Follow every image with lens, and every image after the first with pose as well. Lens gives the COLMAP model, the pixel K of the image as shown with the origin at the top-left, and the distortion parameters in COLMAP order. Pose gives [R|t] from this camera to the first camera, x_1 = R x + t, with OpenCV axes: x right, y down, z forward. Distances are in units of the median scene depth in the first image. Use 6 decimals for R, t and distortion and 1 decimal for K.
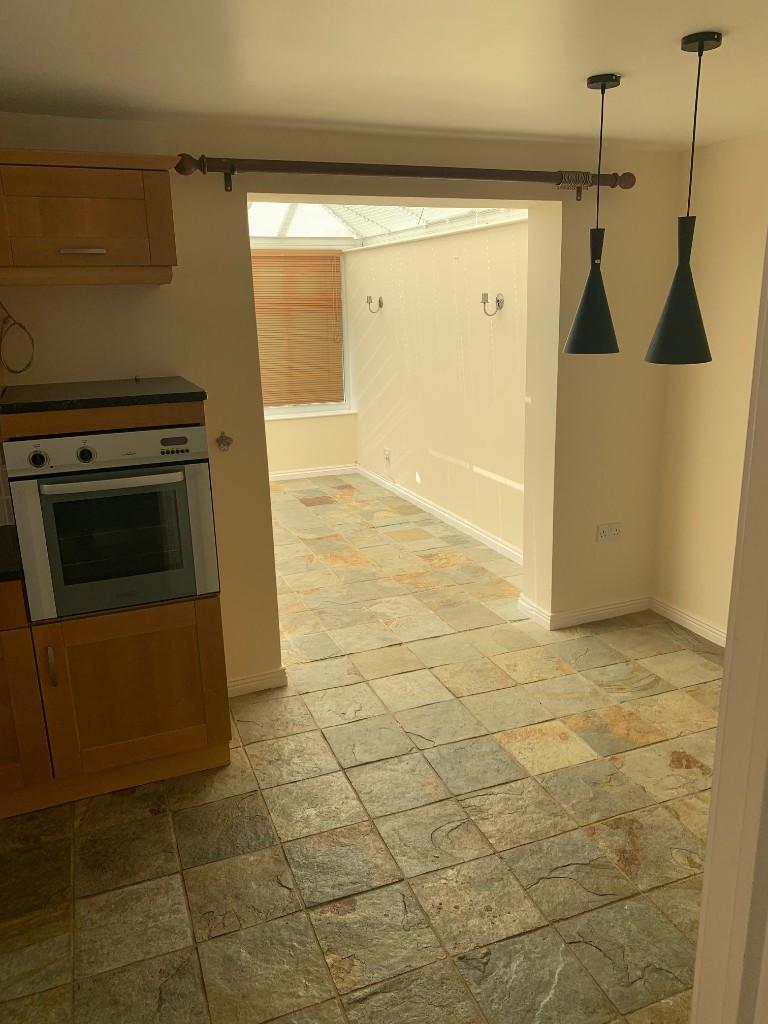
lens RADIAL K [[787.6, 0, 383.8], [0, 787.6, 513.5], [0, 0, 1]] dist [0.005347, -0.005050]
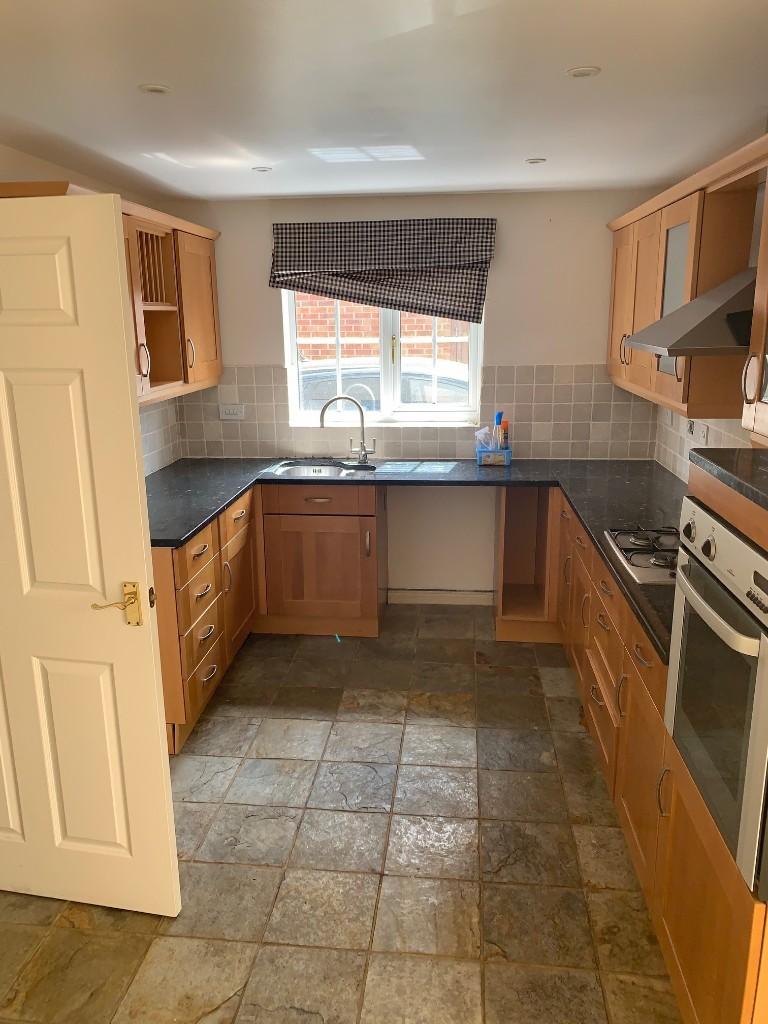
lens RADIAL K [[787.6, 0, 380.9], [0, 787.6, 511.4], [0, 0, 1]] dist [0.005347, -0.005050]
pose [[-0.464631, 0.242833, -0.851557, 0.315368], [-0.210913, 0.903638, 0.372764, -0.301334], [0.860019, 0.352803, -0.368642, 1.038473]]
